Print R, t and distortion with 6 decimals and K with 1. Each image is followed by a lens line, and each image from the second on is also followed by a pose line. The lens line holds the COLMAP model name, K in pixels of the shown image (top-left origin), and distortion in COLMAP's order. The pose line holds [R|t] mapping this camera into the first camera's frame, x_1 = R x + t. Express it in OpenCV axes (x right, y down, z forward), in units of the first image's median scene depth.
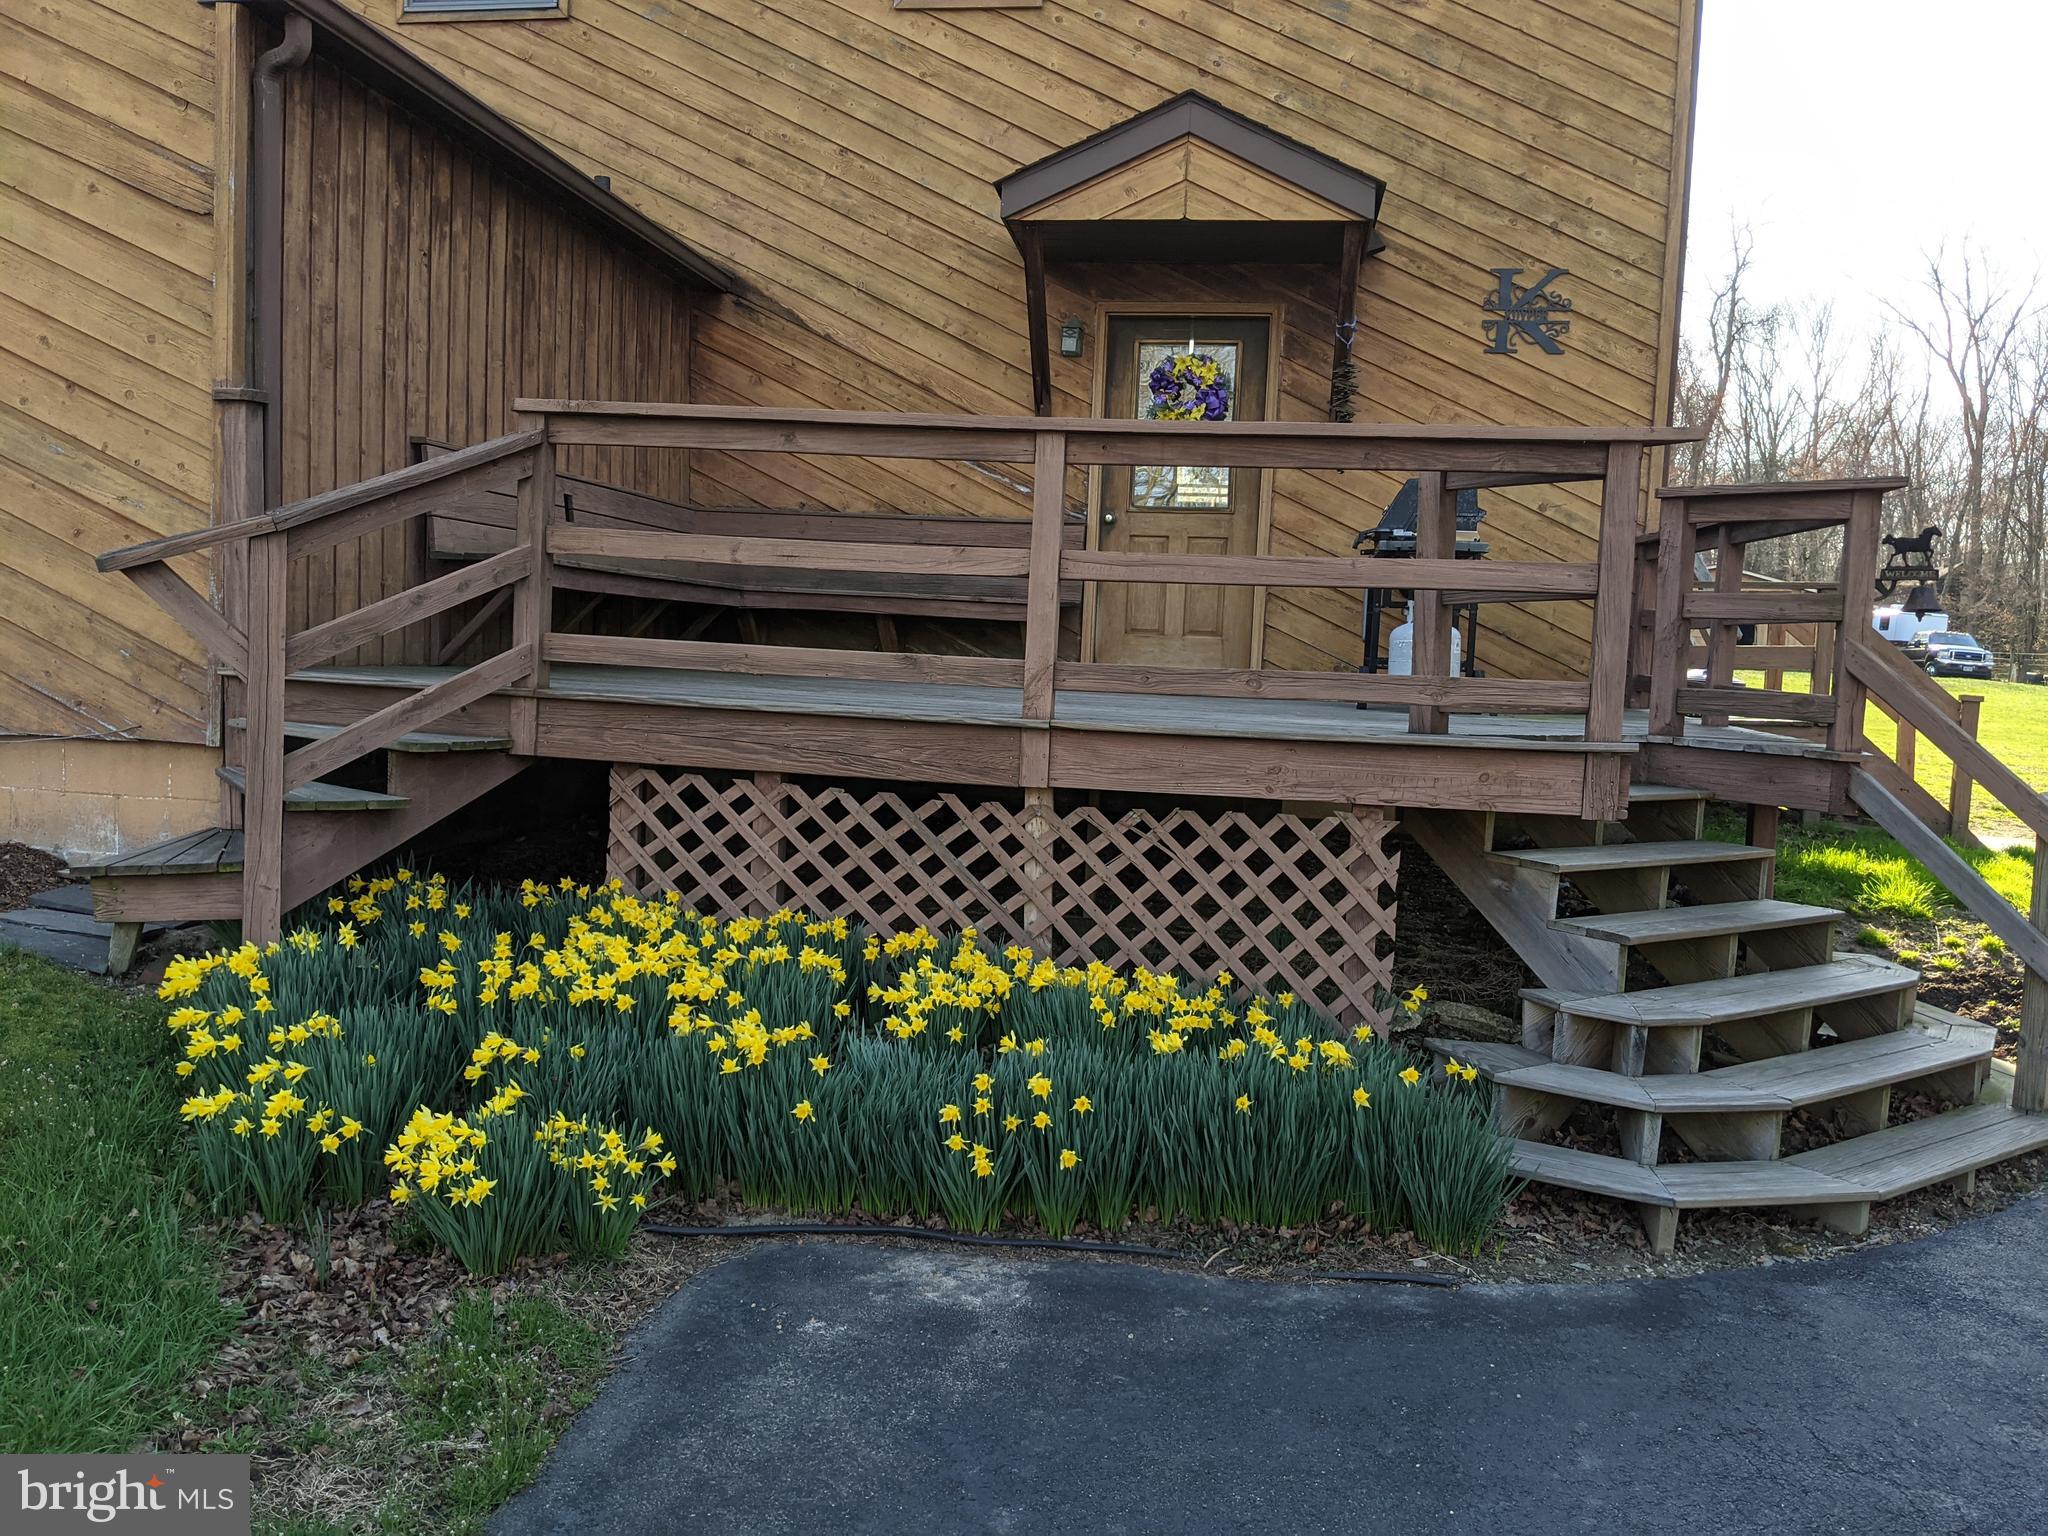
lens RADIAL K [[1644.2, 0, 1024.0], [0, 1644.2, 768.0], [0, 0, 1]] dist [-0.001852, -0.002647]
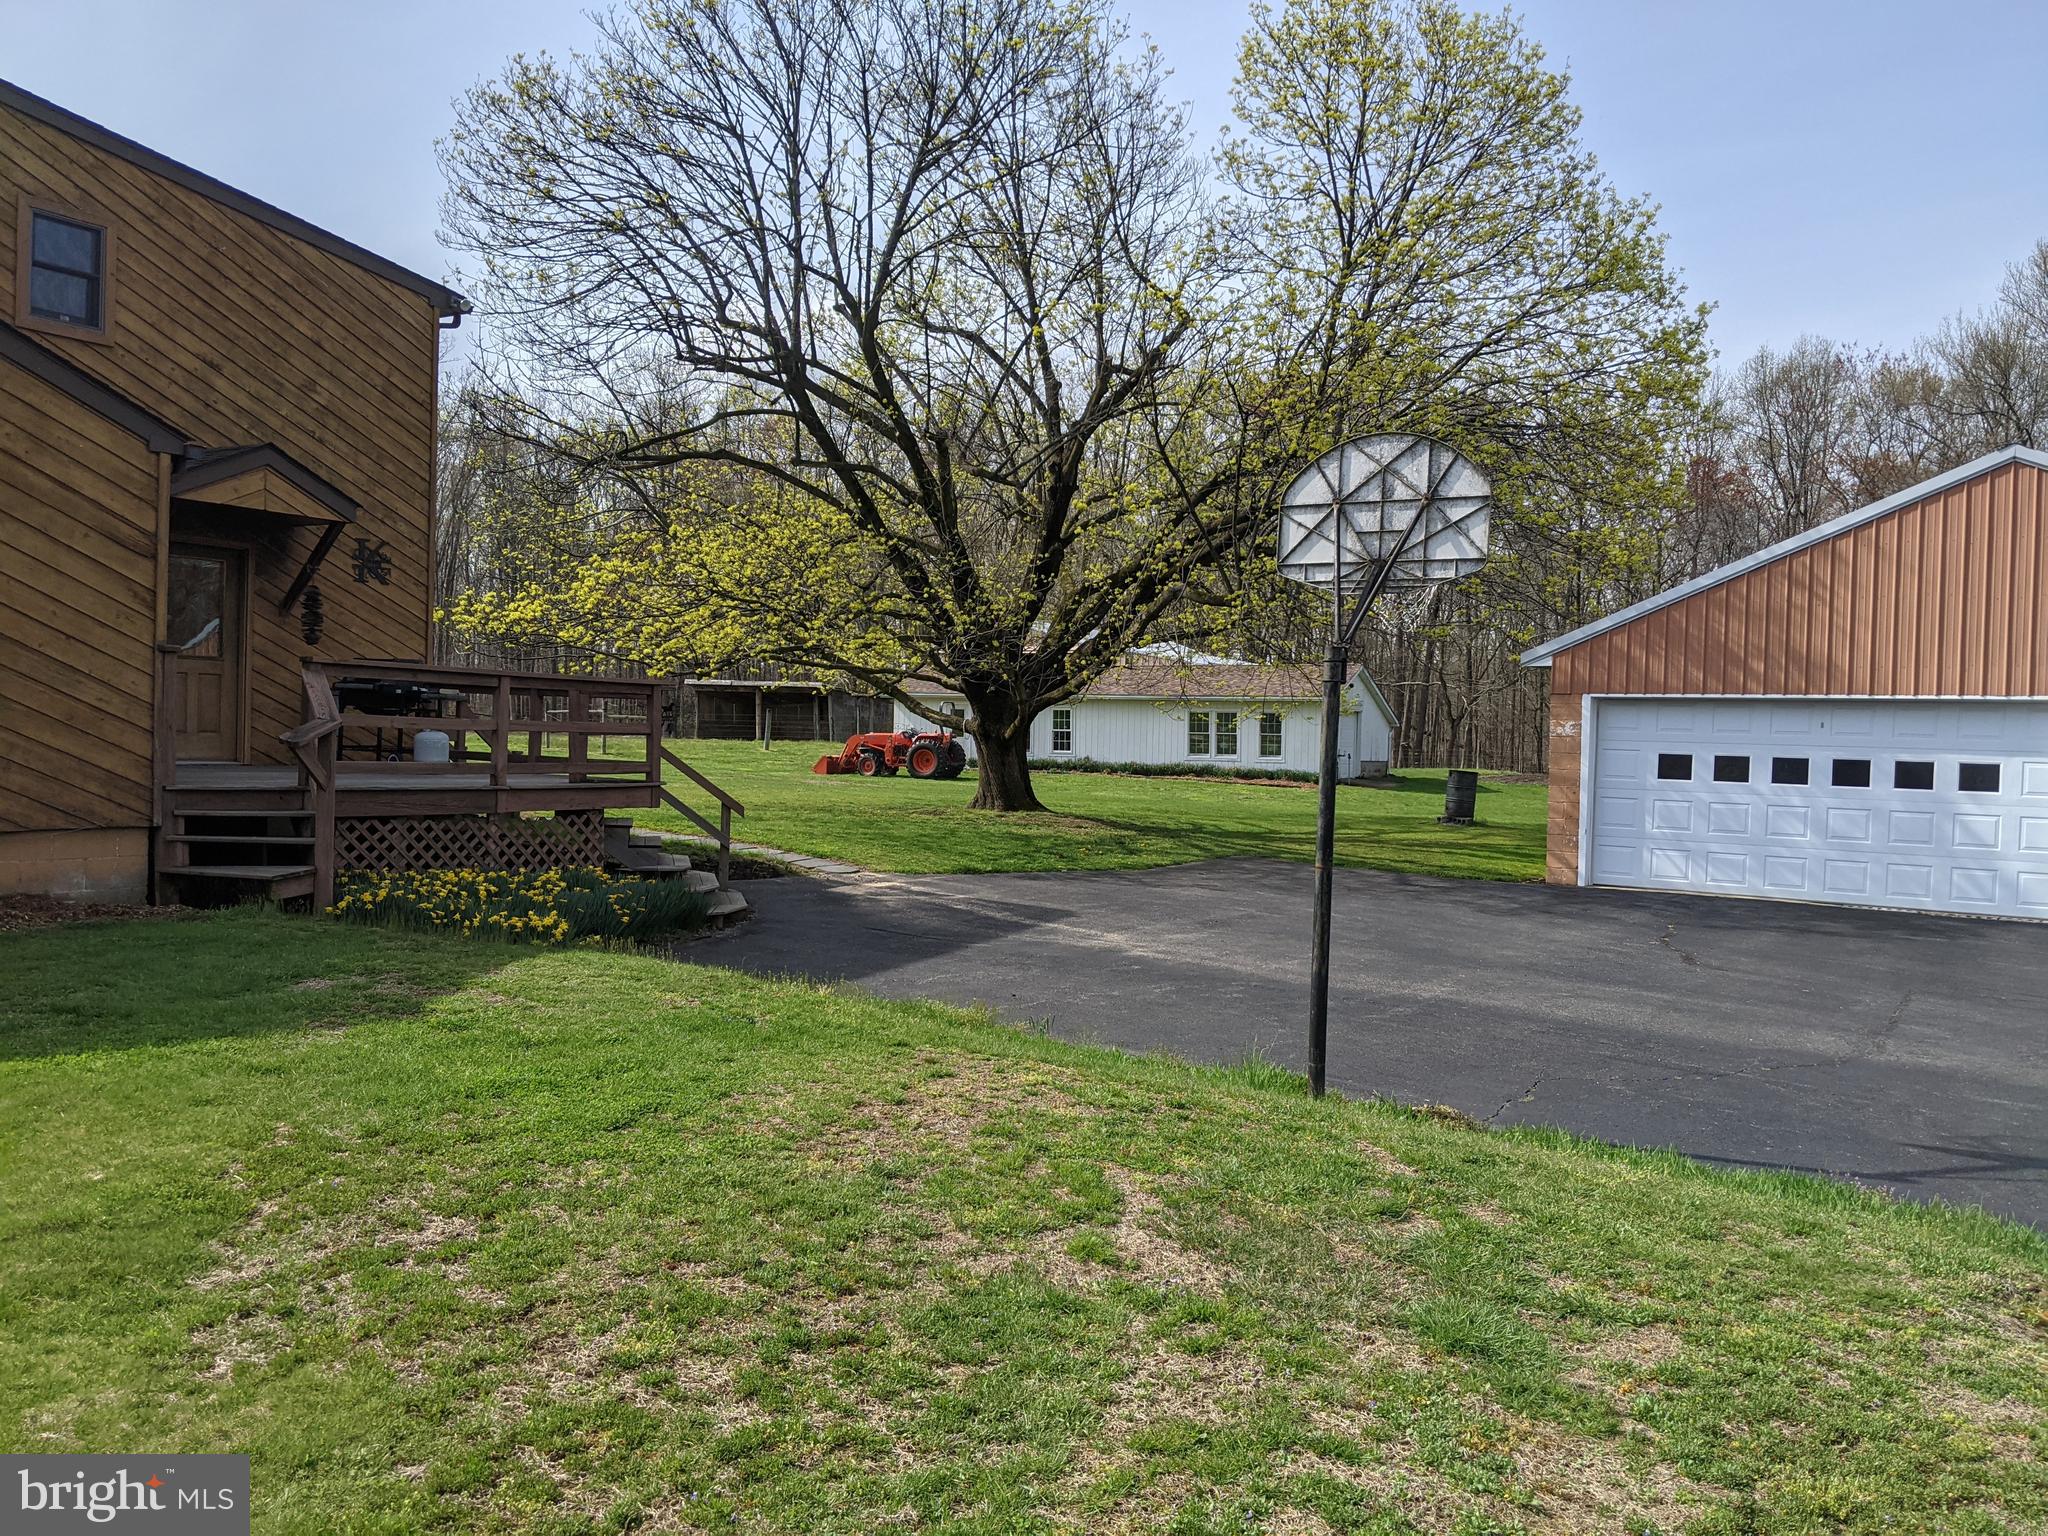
lens RADIAL K [[1644.2, 0, 1024.0], [0, 1644.2, 768.0], [0, 0, 1]] dist [-0.001852, -0.002647]
pose [[0.387768, -0.050721, 0.920360, -1.869607], [0.057686, 0.997863, 0.030688, -0.081910], [-0.919950, 0.041193, 0.389866, -0.699940]]
